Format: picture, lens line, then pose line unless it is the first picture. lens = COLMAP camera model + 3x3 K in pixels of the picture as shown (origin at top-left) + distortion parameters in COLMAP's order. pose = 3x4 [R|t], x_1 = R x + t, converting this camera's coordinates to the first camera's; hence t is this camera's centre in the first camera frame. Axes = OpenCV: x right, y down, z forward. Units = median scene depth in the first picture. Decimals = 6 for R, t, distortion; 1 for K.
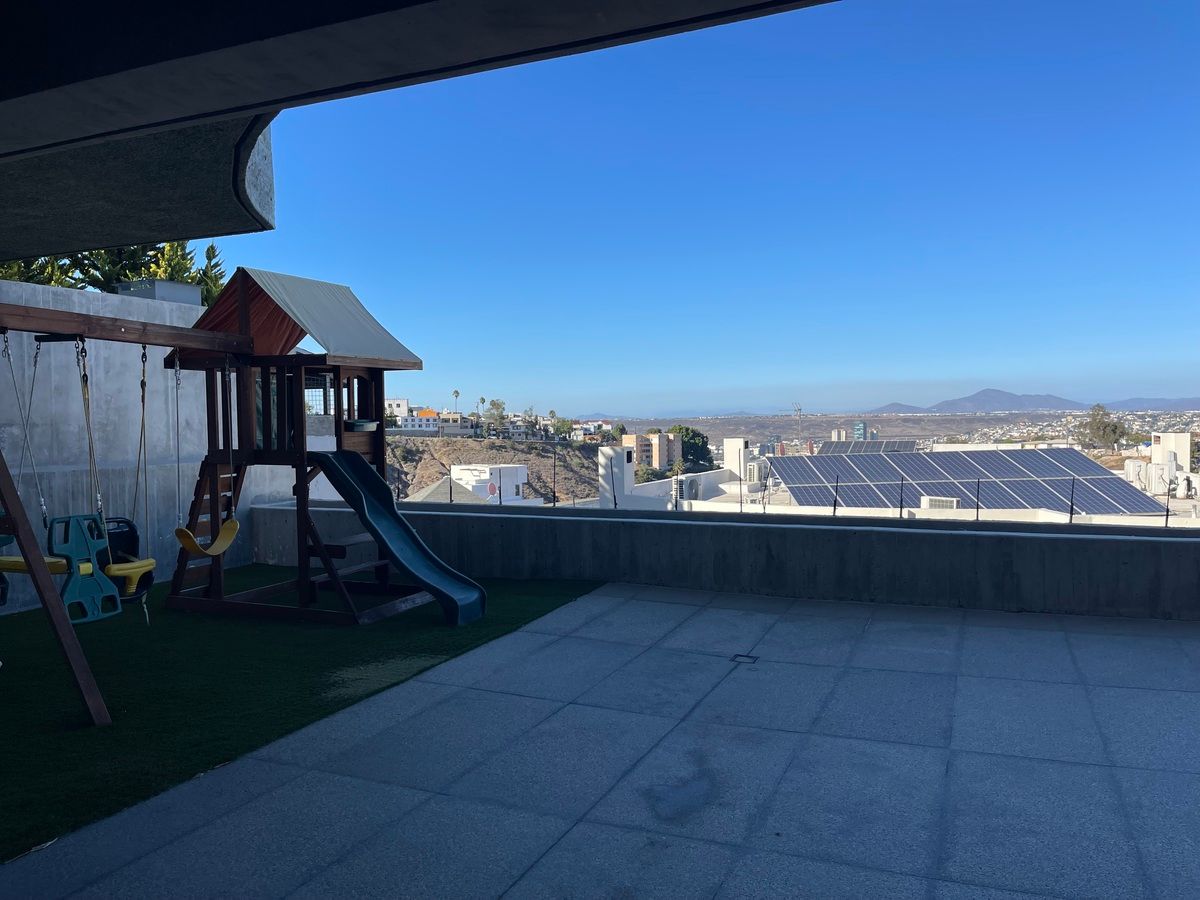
lens RADIAL K [[902.4, 0, 609.5], [0, 902.4, 449.3], [0, 0, 1]] dist [0.069463, -0.096043]
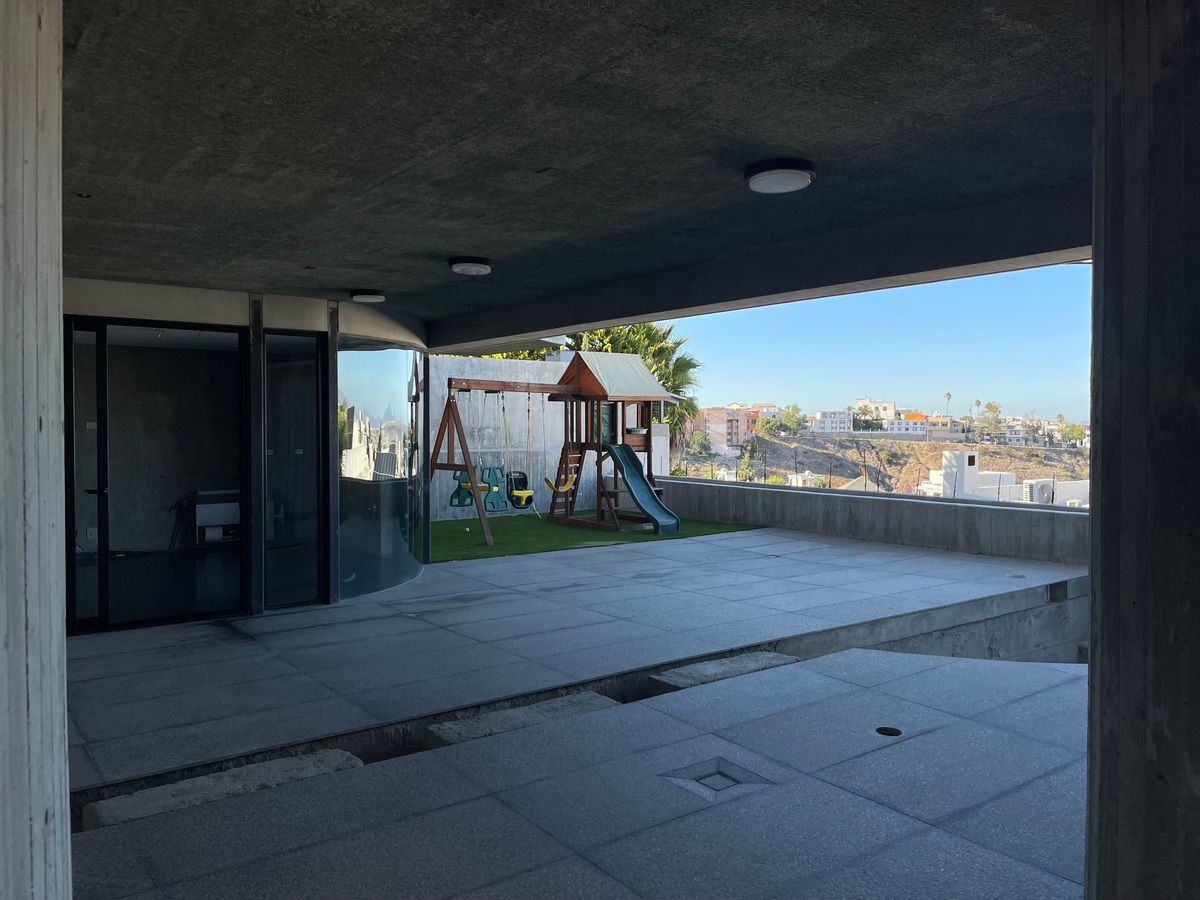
lens RADIAL K [[902.4, 0, 609.5], [0, 902.4, 449.3], [0, 0, 1]] dist [0.069463, -0.096043]
pose [[0.862132, 0.026186, -0.506007, 0.633997], [-0.027587, 0.999608, 0.004727, 0.004388], [0.505933, 0.009884, 0.862516, -0.643690]]
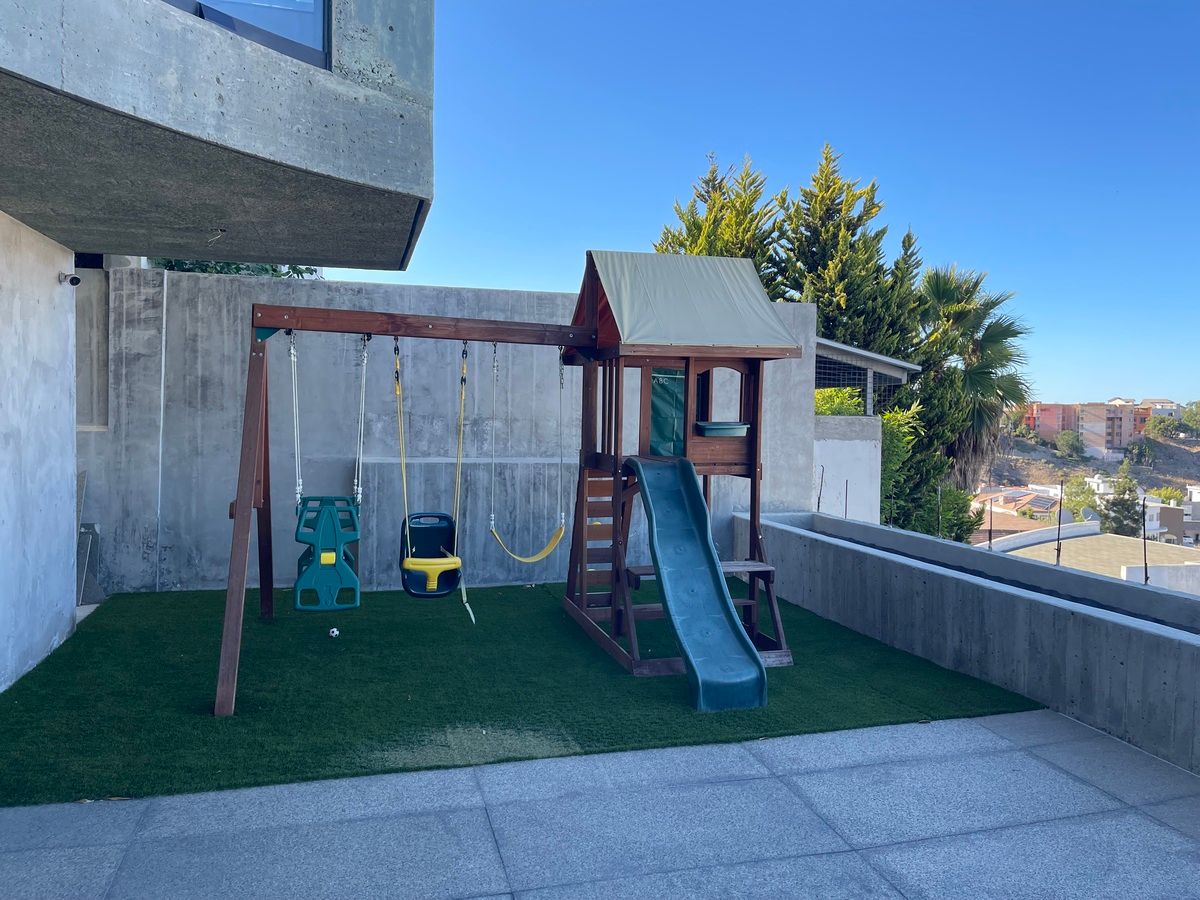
lens RADIAL K [[902.4, 0, 609.5], [0, 902.4, 449.3], [0, 0, 1]] dist [0.069463, -0.096043]
pose [[0.618579, 0.049171, -0.784183, 0.304689], [-0.047746, 0.998548, 0.024949, -0.024440], [0.784271, 0.022008, 0.620028, 0.435159]]
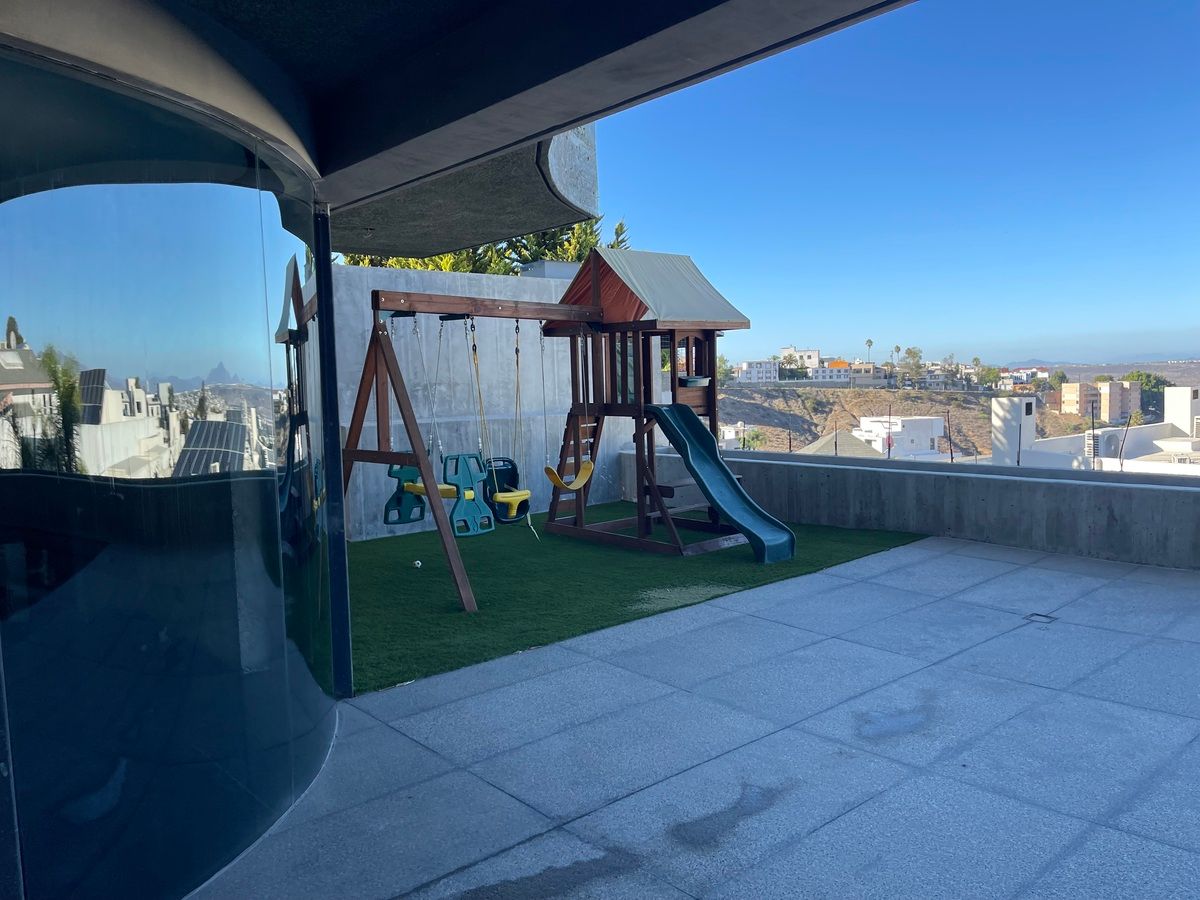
lens RADIAL K [[902.4, 0, 609.5], [0, 902.4, 449.3], [0, 0, 1]] dist [0.069463, -0.096043]
pose [[0.901657, 0.020157, -0.431982, 0.117754], [0.002968, 0.998601, 0.052791, -0.001638], [0.432442, -0.048882, 0.900336, -0.053172]]
